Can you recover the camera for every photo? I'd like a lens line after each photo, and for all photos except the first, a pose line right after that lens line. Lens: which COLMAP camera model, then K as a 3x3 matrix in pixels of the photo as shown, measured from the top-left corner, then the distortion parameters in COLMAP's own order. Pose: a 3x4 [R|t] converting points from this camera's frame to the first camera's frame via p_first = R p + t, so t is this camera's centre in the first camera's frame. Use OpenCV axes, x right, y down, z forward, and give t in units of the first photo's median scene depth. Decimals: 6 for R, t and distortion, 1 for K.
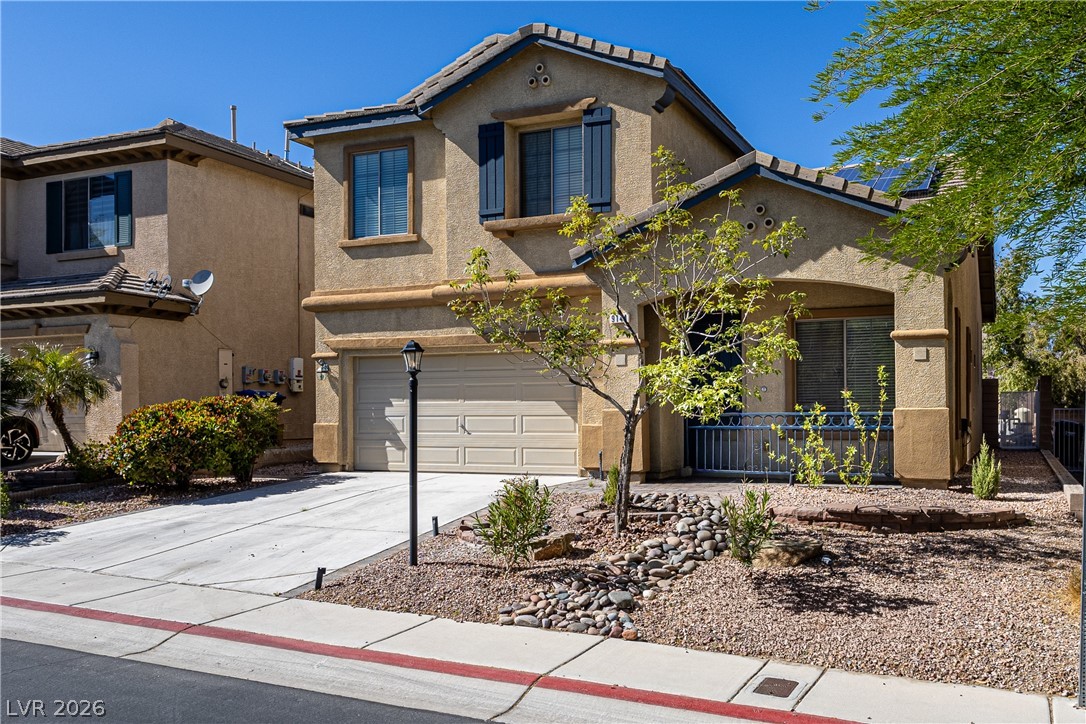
lens RADIAL K [[981.8, 0, 588.4], [0, 981.8, 364.9], [0, 0, 1]] dist [0.013778, -0.014742]
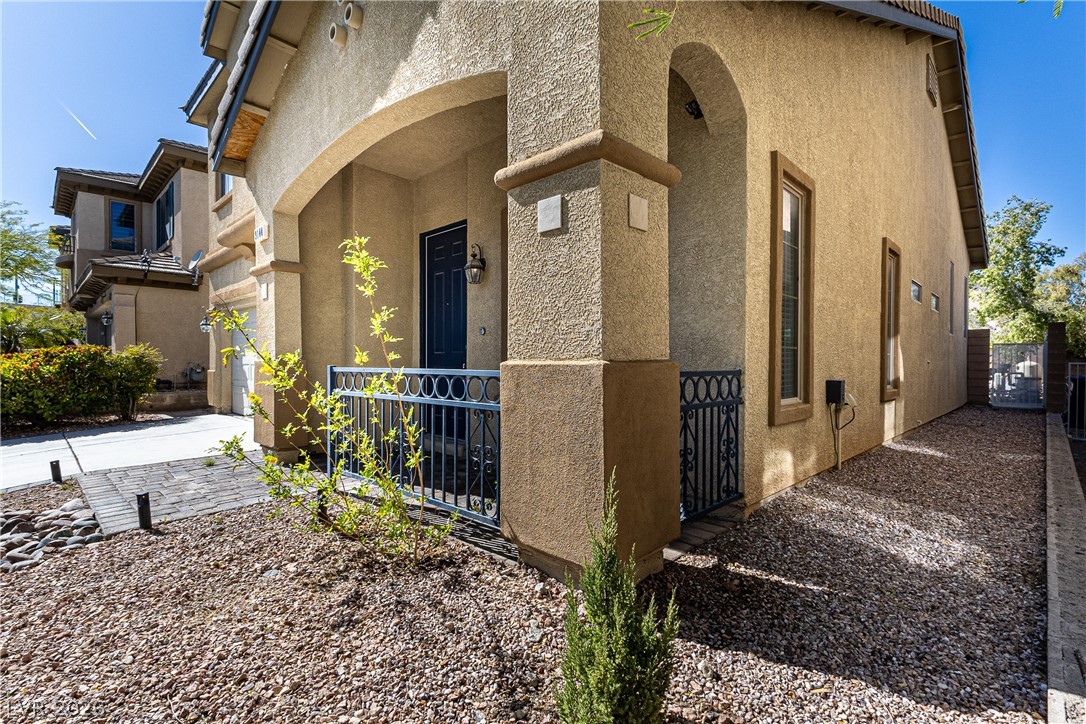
lens RADIAL K [[492.4, 0, 546.2], [0, 492.4, 354.2], [0, 0, 1]] dist [0.019878, -0.003581]
pose [[0.929488, 0.003022, -0.368841, 0.204087], [0.009747, 0.999416, 0.032750, 0.017719], [0.368724, -0.034036, 0.928916, 0.415874]]
